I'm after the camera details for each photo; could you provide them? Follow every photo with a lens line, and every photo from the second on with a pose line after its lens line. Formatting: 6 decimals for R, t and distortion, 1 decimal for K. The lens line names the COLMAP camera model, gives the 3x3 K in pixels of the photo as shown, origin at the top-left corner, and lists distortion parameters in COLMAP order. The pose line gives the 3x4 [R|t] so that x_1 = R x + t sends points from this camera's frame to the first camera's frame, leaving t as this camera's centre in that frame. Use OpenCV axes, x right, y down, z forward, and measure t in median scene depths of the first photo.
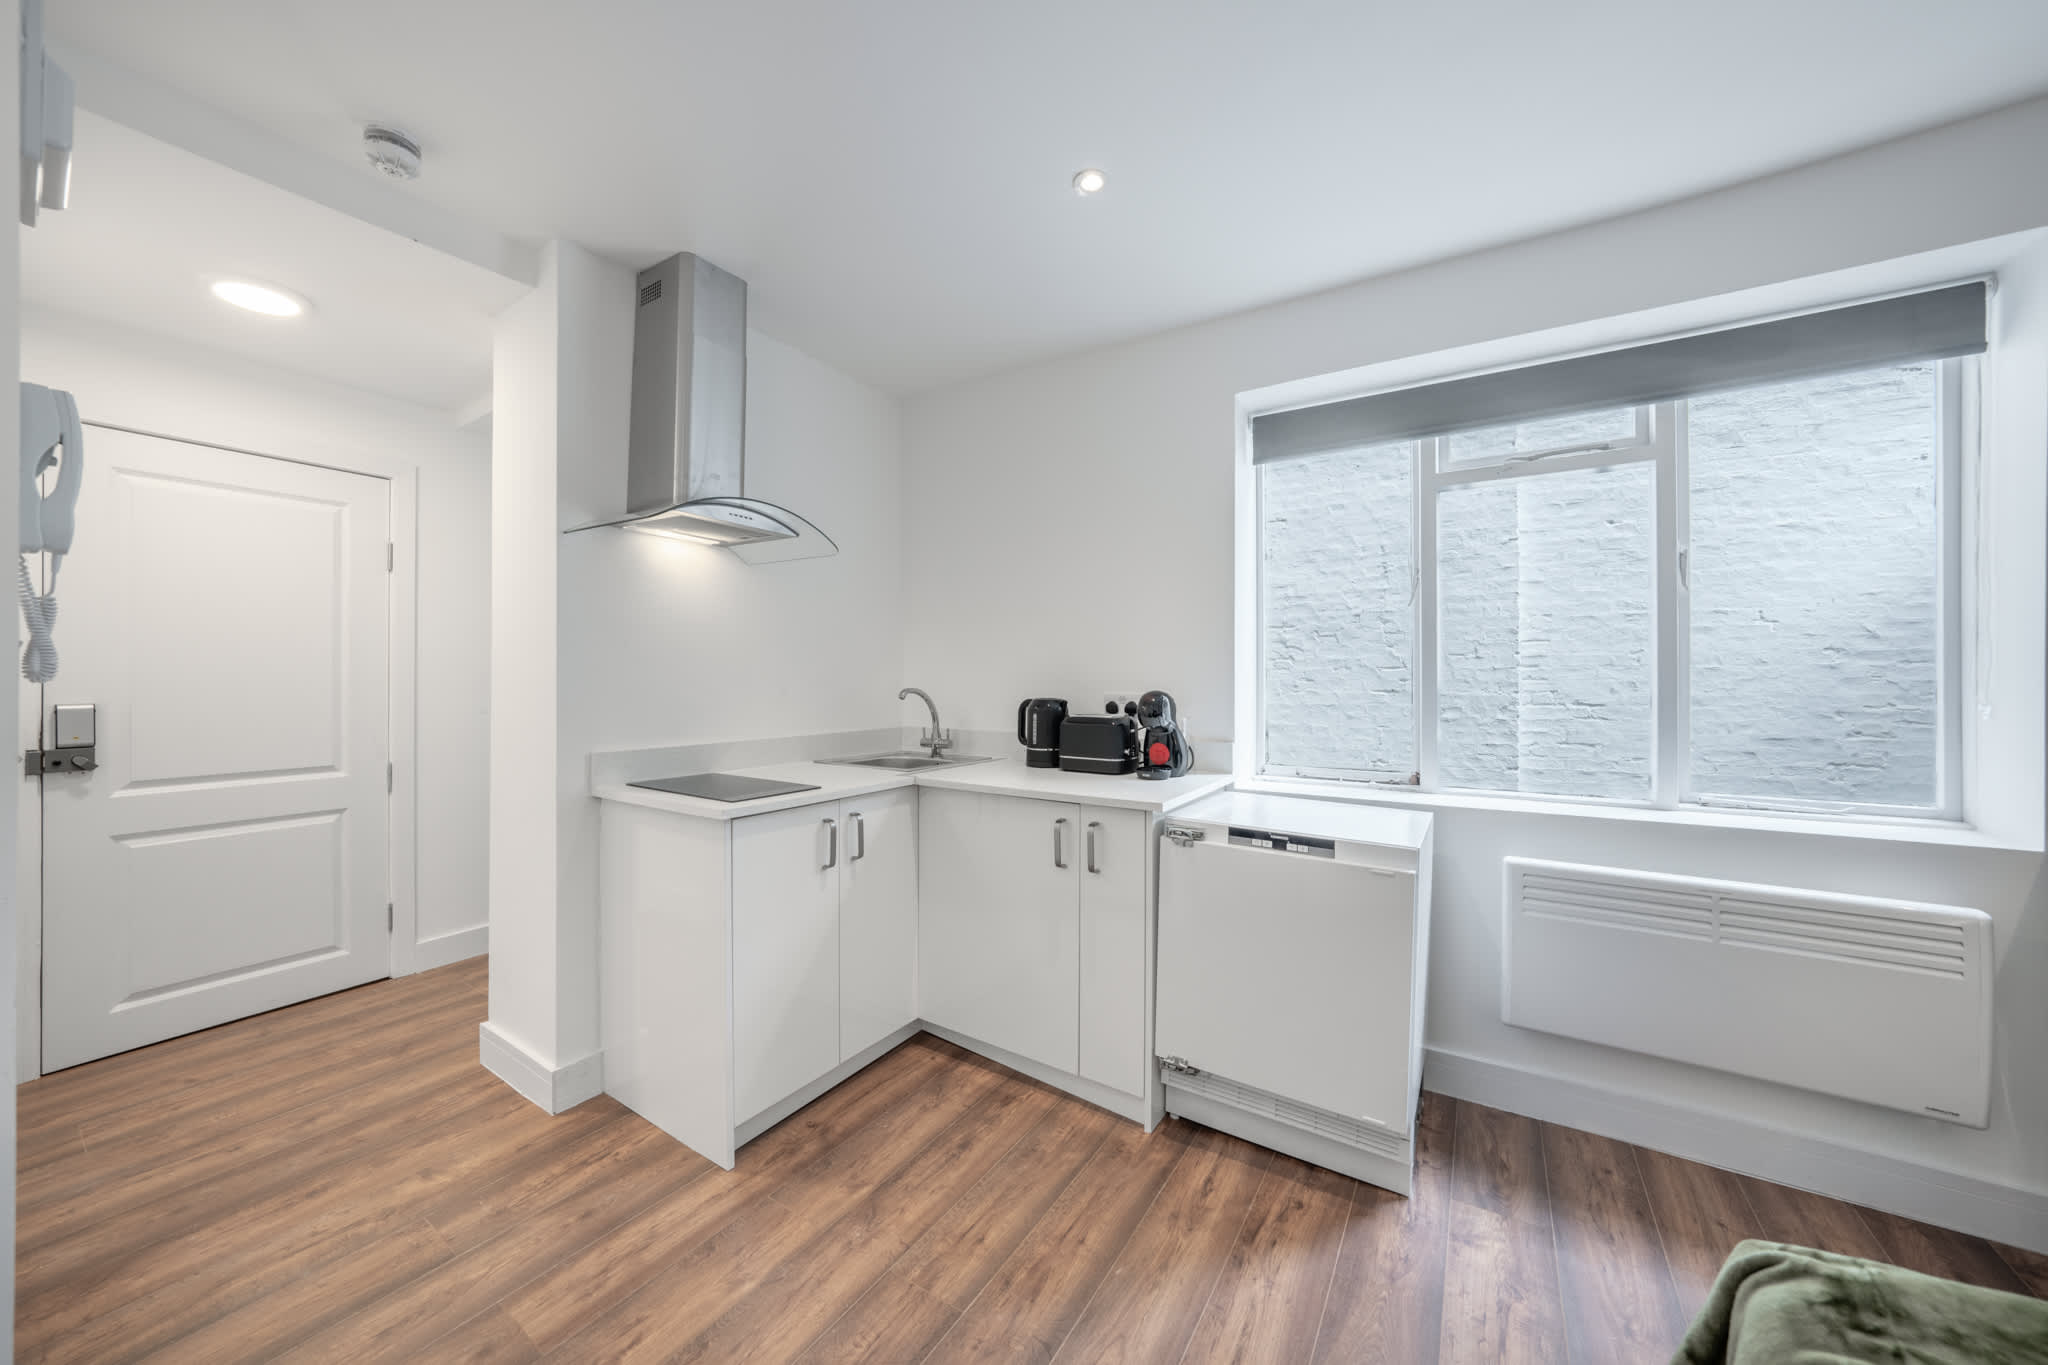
lens RADIAL K [[716.2, 0, 1024.0], [0, 716.2, 682.5], [0, 0, 1]] dist [-0.025855, 0.004863]
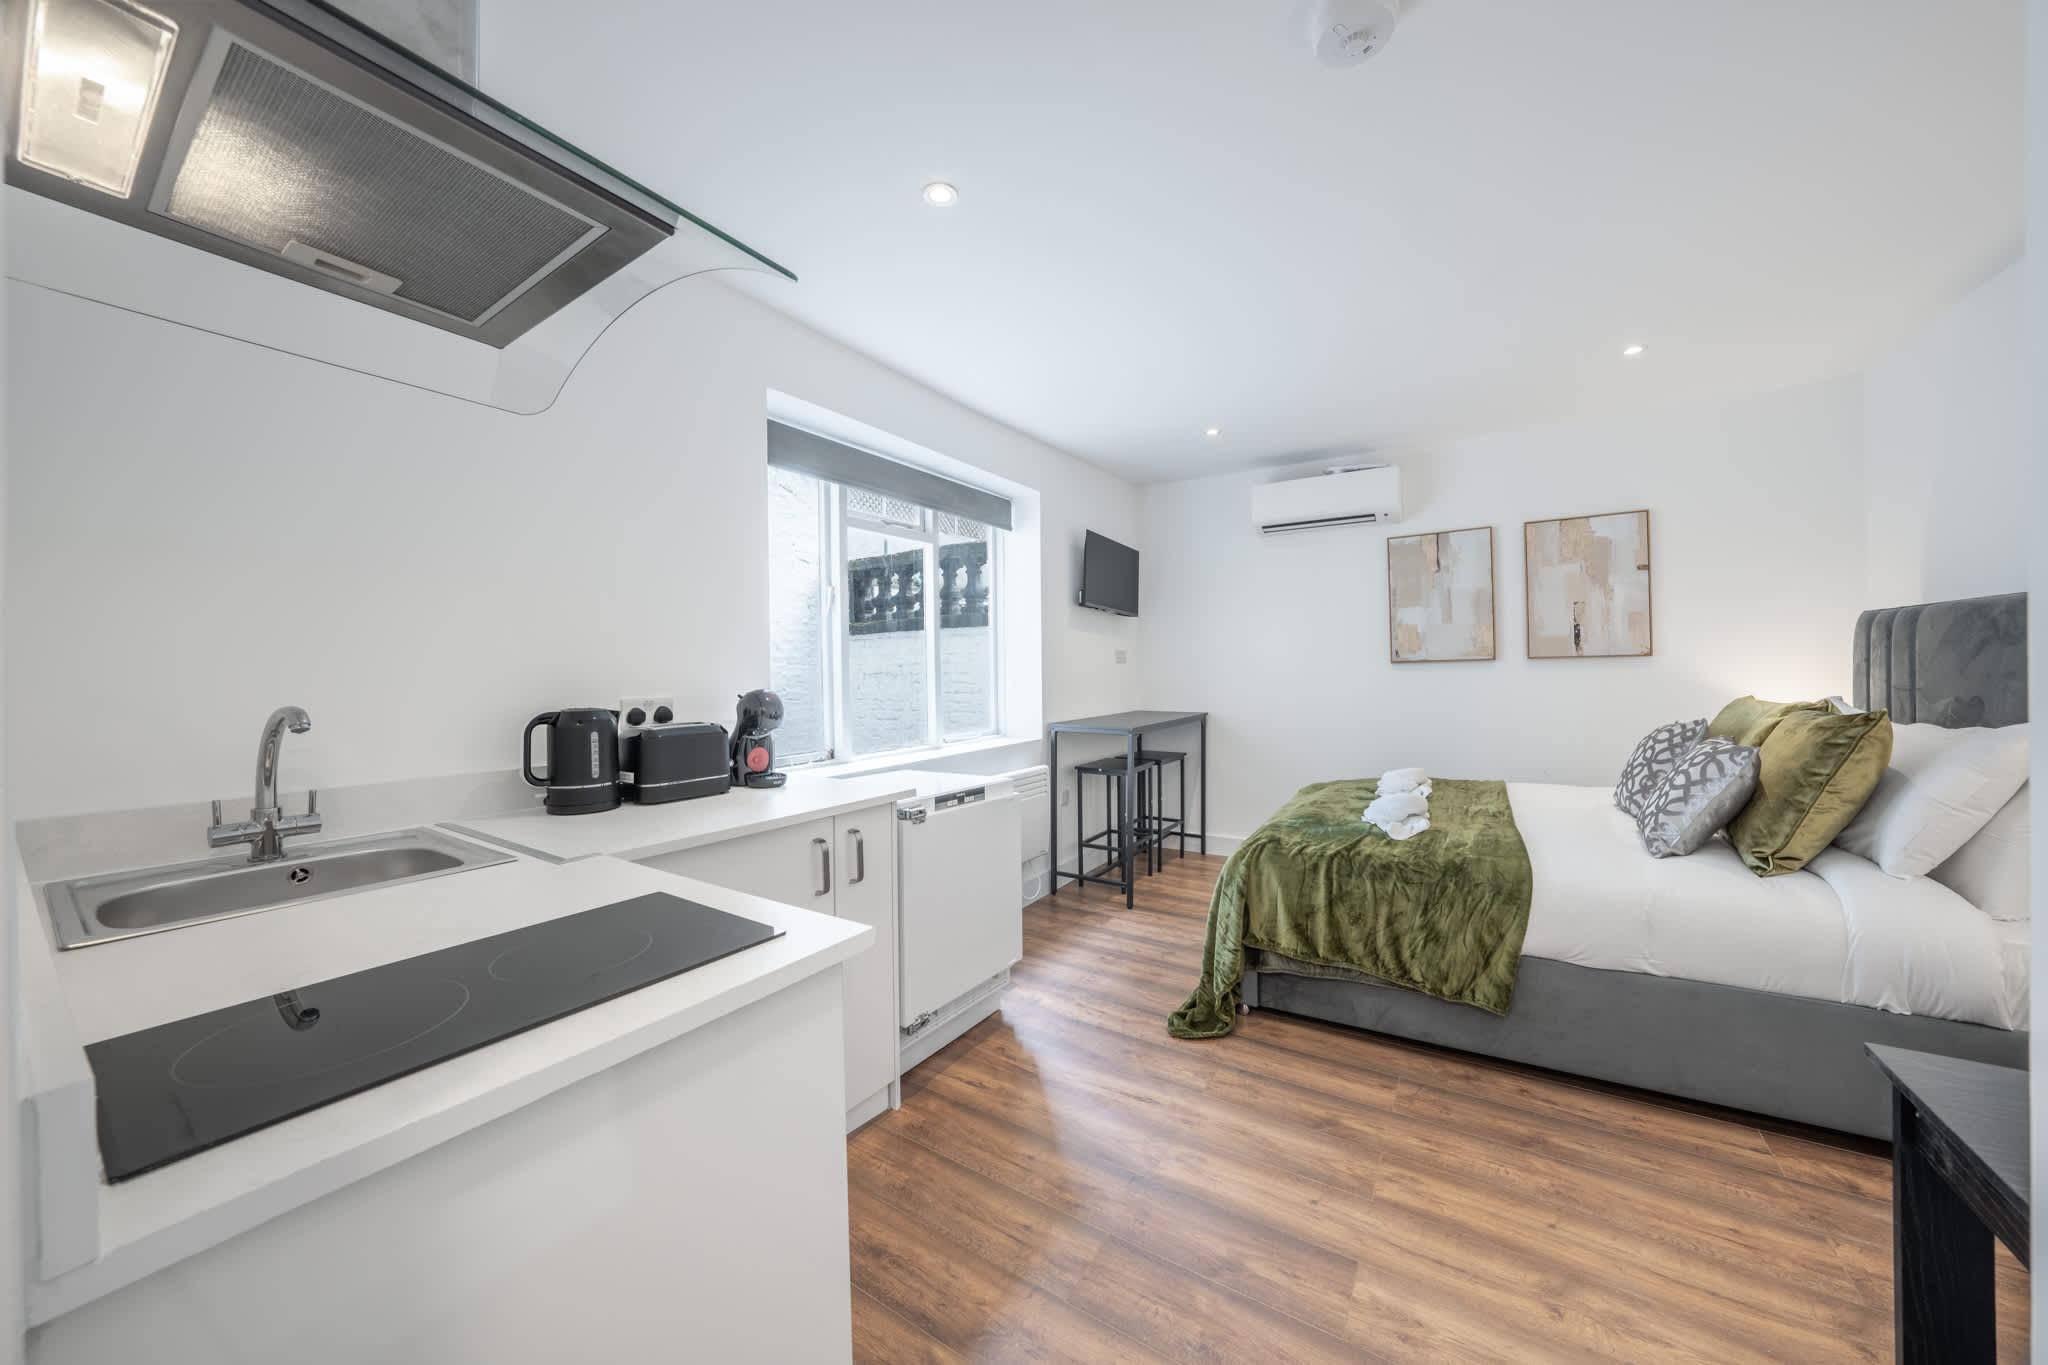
lens RADIAL K [[703.3, 0, 1032.5], [0, 703.3, 675.1], [0, 0, 1]] dist [-0.024801, 0.000068]
pose [[-0.002976, -0.010159, 0.999944, -0.800226], [0.018501, 0.999777, 0.010212, -0.011023], [-0.999824, 0.018530, -0.002787, 0.748852]]
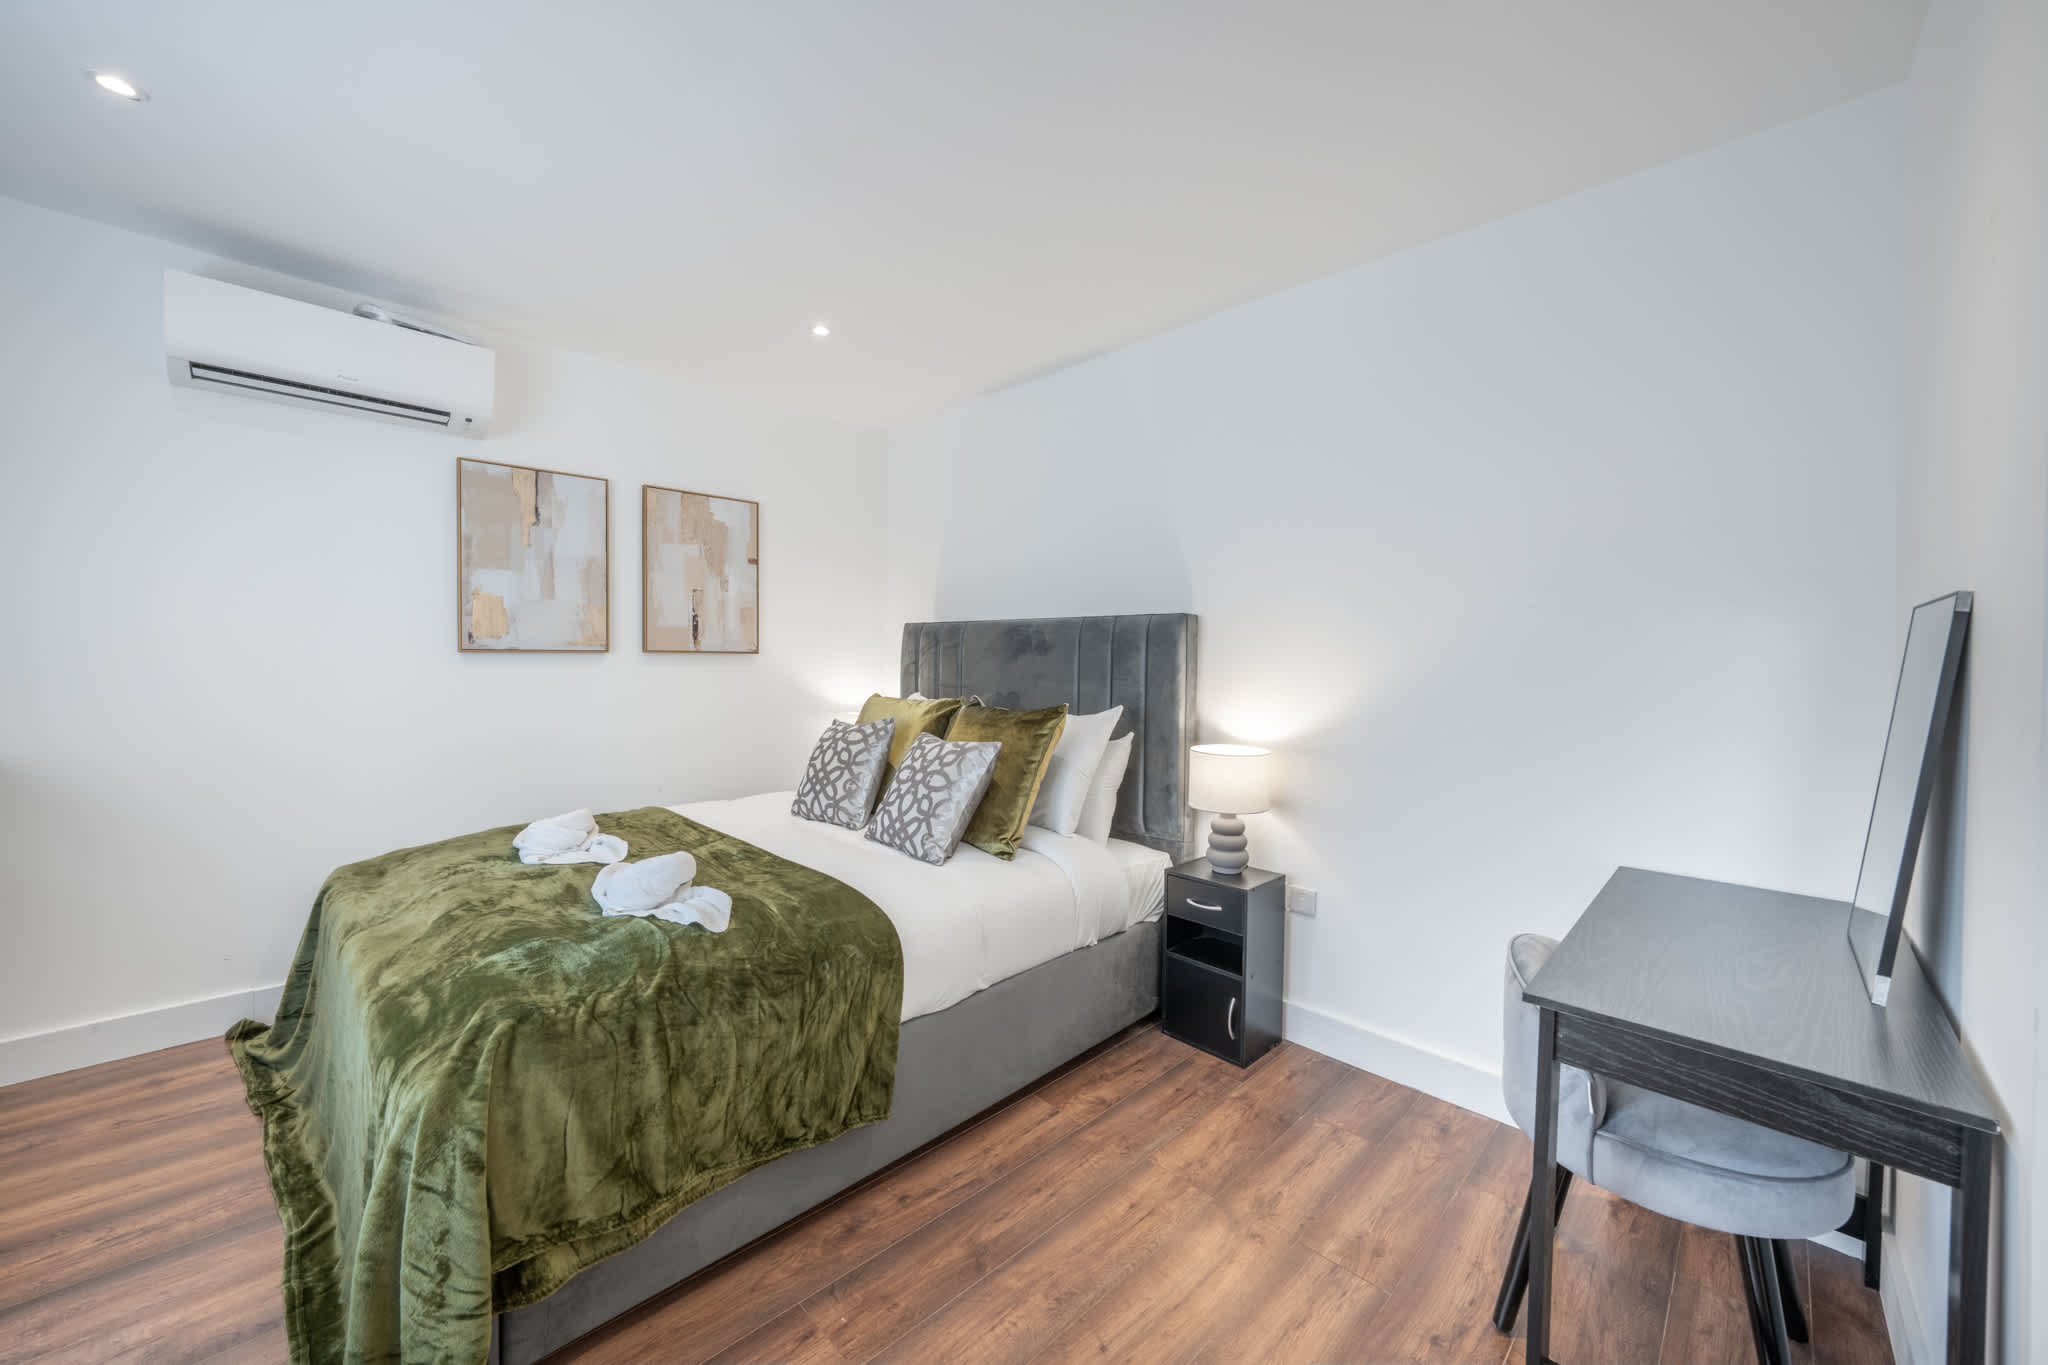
lens RADIAL K [[755.8, 0, 1029.6], [0, 755.8, 676.2], [0, 0, 1]] dist [-0.015669, 0.000028]
pose [[-0.976347, -0.020949, 0.215194, -0.115386], [-0.016889, 0.999643, 0.020689, -0.006773], [-0.215551, 0.016565, -0.976352, 0.848906]]
